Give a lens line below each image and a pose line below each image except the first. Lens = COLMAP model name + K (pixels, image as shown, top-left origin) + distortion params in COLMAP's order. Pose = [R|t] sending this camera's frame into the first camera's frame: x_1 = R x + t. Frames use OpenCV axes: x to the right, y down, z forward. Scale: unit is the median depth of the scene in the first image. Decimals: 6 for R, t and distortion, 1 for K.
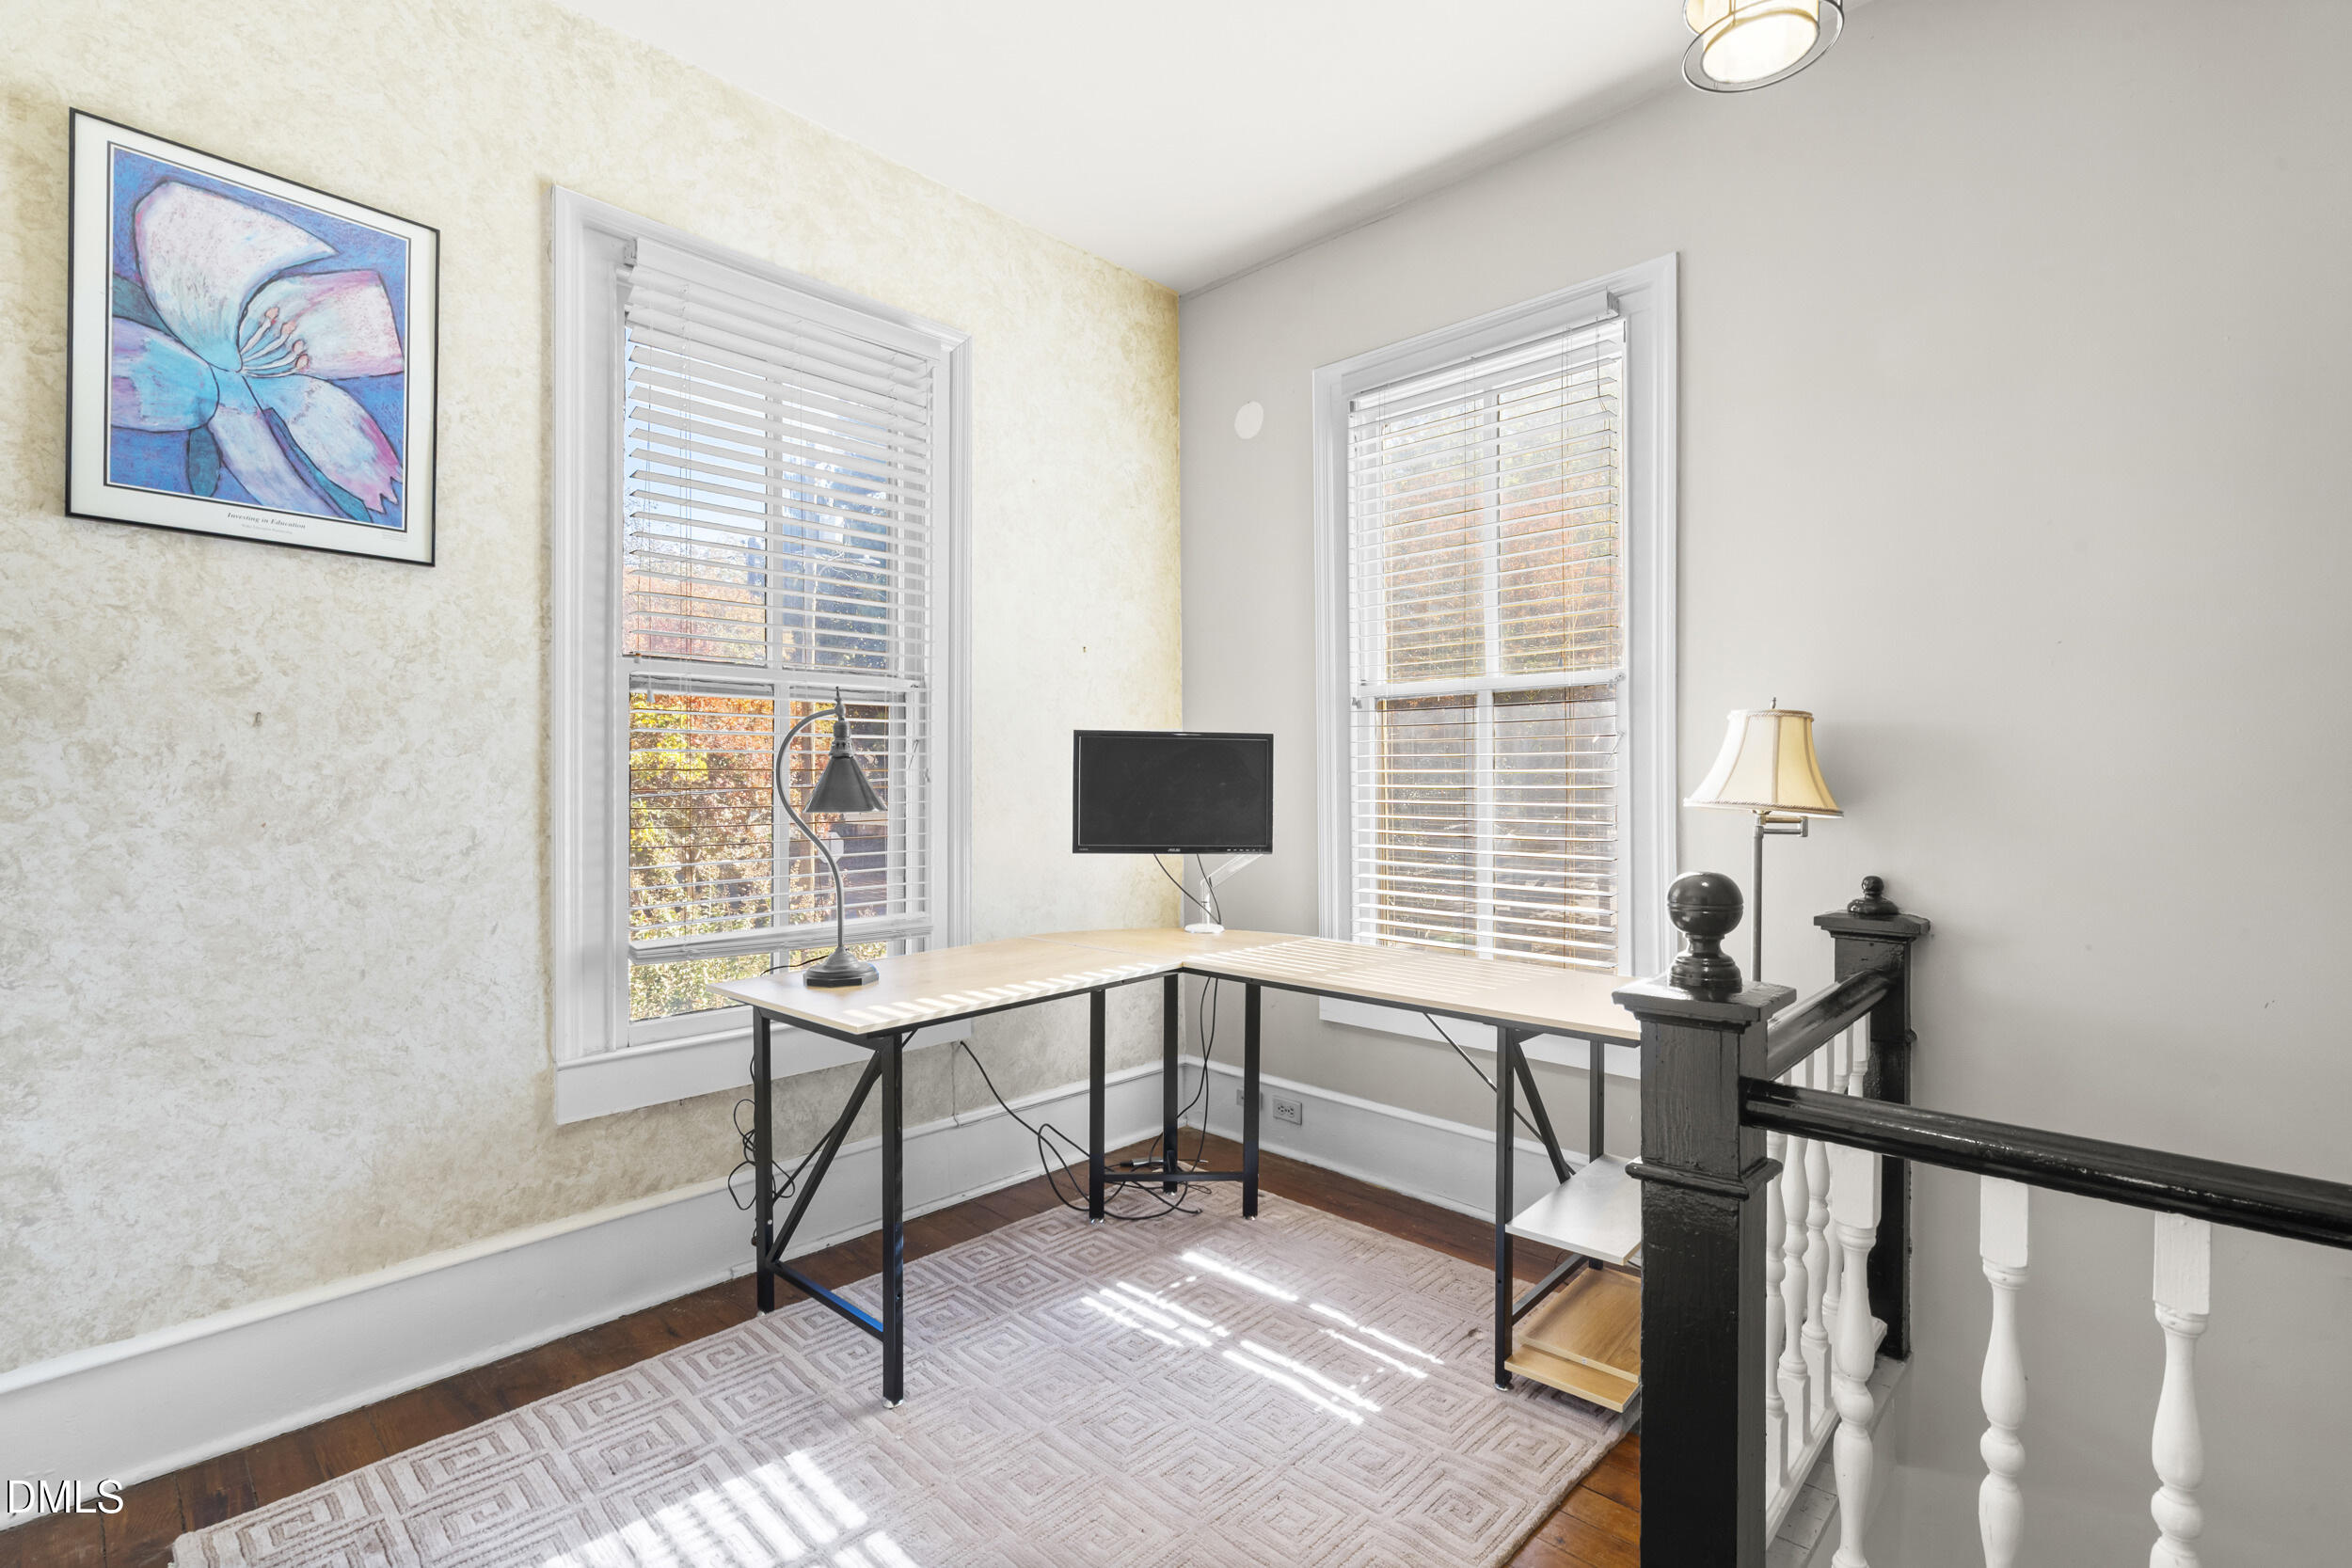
lens RADIAL K [[1080.5, 0, 1173.0], [0, 1080.5, 782.1], [0, 0, 1]] dist [0.003456, 0.001949]
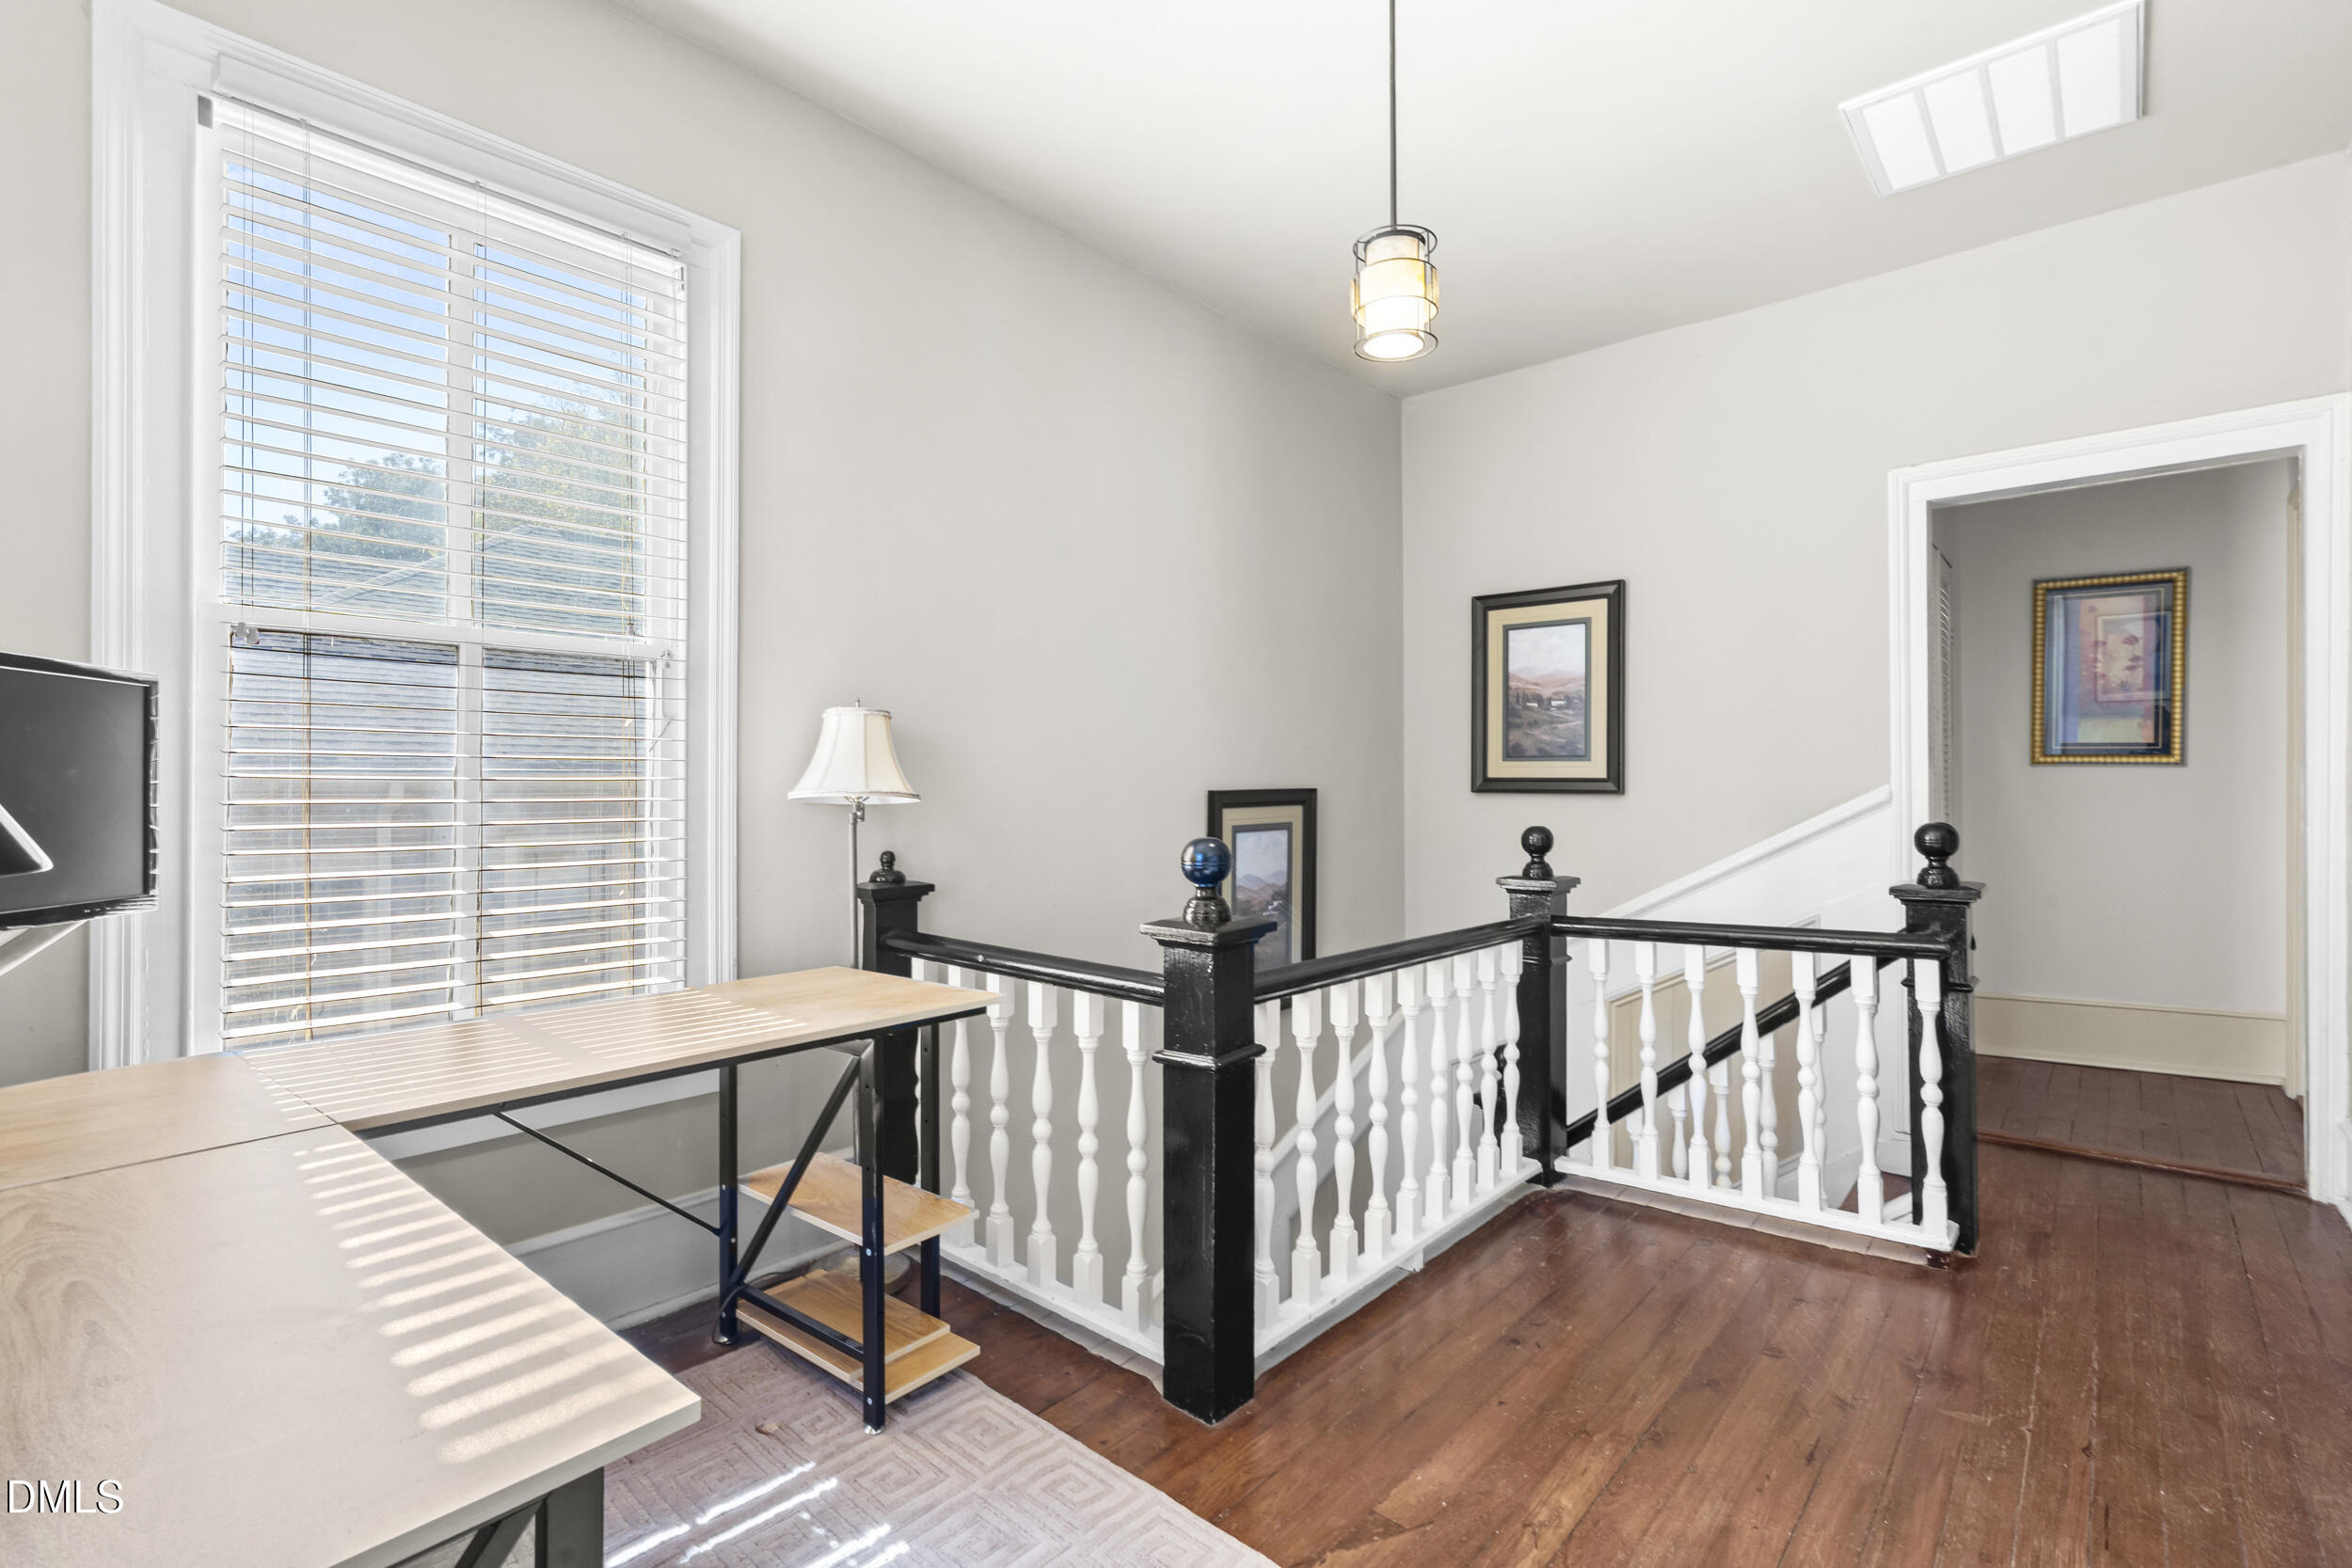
lens RADIAL K [[1080.5, 0, 1173.9], [0, 1080.5, 778.9], [0, 0, 1]] dist [0.003456, 0.001949]
pose [[-0.038418, -0.001825, 0.999260, -0.570259], [-0.002587, 0.999995, 0.001727, 0.003471], [-0.999258, -0.002519, -0.038422, 0.715838]]
